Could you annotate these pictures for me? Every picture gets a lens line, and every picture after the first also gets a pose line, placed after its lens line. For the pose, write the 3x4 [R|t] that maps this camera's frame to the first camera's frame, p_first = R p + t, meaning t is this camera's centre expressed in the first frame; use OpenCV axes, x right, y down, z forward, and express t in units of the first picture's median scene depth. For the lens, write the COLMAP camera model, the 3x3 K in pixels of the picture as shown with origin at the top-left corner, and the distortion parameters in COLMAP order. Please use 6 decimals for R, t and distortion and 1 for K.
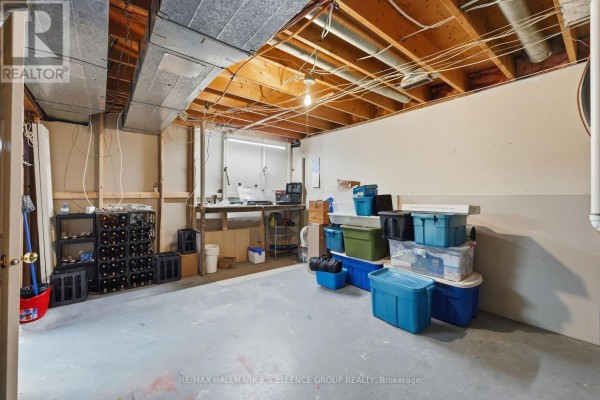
lens RADIAL K [[249.8, 0, 299.8], [0, 249.8, 196.5], [0, 0, 1]] dist [-0.000047, 0.000173]
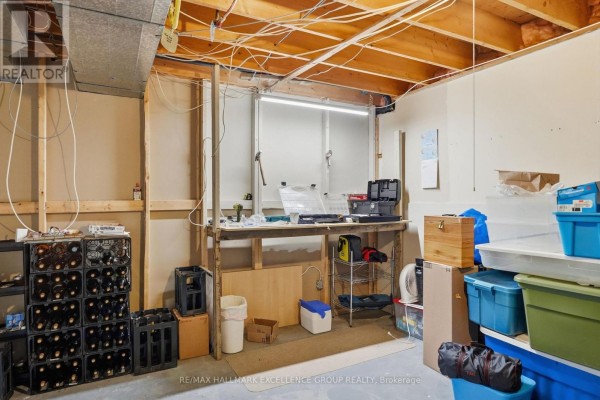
lens RADIAL K [[362.1, 0, 300.0], [0, 362.1, 200.0], [0, 0, 1]] dist [-0.003299, -0.000882]
pose [[0.983035, -0.006940, -0.183287, -0.072148], [0.006682, 0.999976, -0.002022, -0.014053], [0.183297, 0.000763, 0.983057, 0.270367]]
